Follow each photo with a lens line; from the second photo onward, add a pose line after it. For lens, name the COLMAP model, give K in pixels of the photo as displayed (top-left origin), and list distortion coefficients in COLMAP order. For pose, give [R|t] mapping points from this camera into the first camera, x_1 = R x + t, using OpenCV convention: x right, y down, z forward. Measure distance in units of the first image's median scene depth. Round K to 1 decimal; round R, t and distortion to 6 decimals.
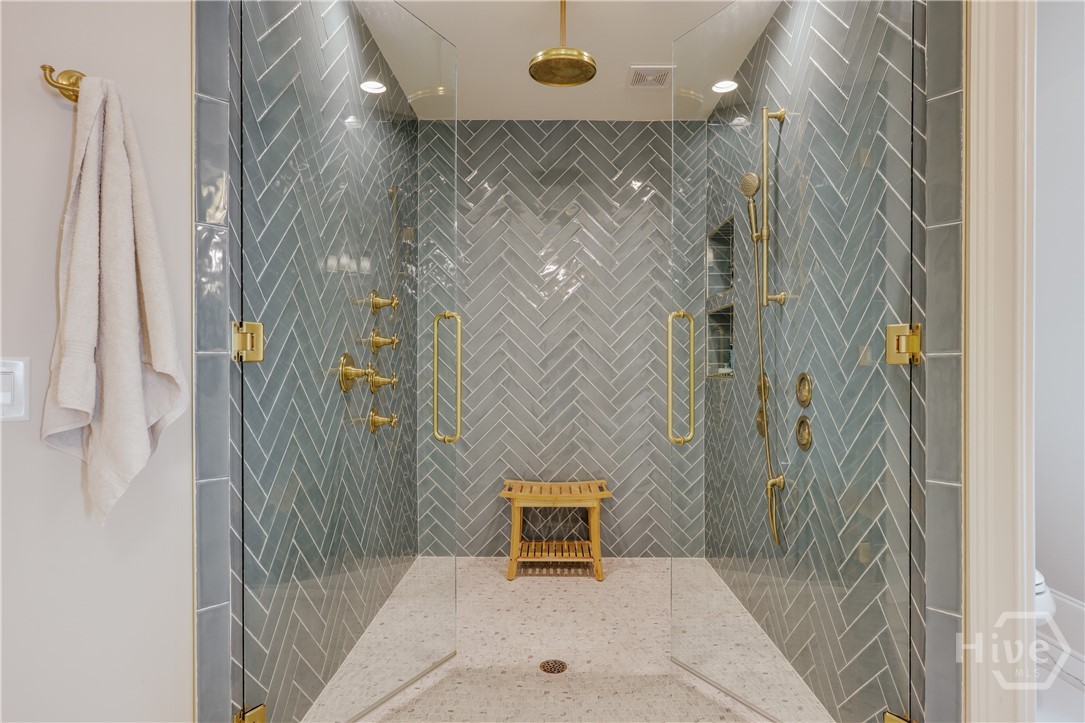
lens RADIAL K [[640.2, 0, 539.2], [0, 640.2, 370.5], [0, 0, 1]] dist [0.003512, 0.000332]
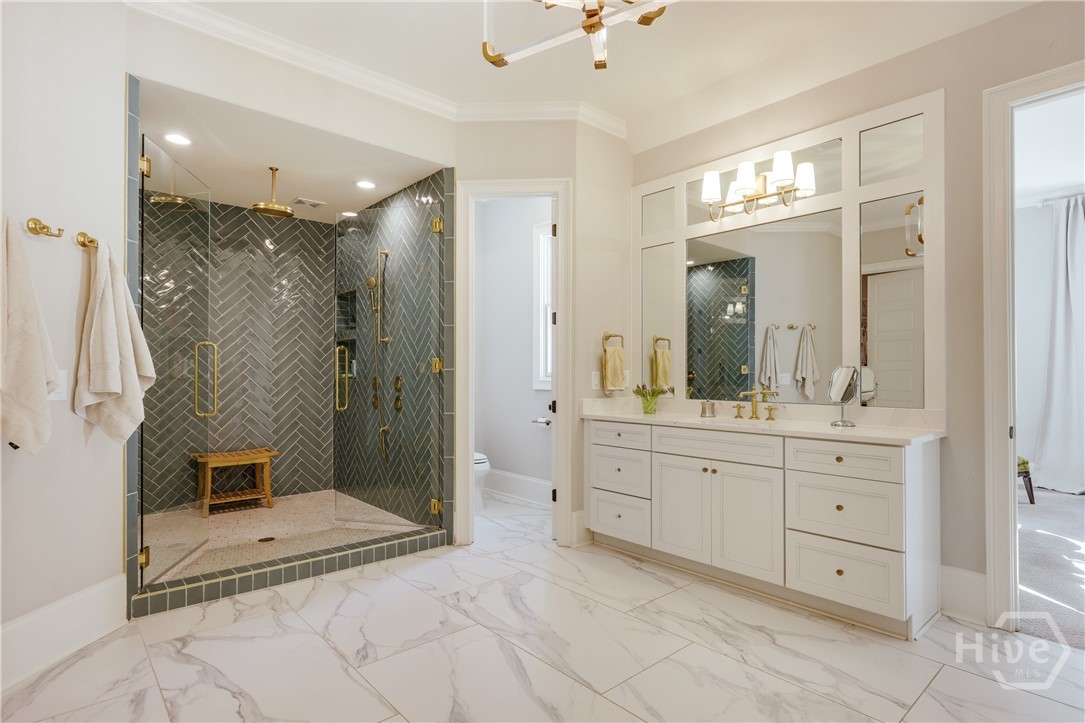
lens RADIAL K [[579.7, 0, 542.4], [0, 579.7, 366.8], [0, 0, 1]] dist [0.000164, 0.001865]
pose [[0.774938, 0.005334, 0.632015, -0.418130], [0.003595, 0.999911, -0.012848, -0.001464], [-0.632027, 0.012228, 0.774849, -0.775783]]
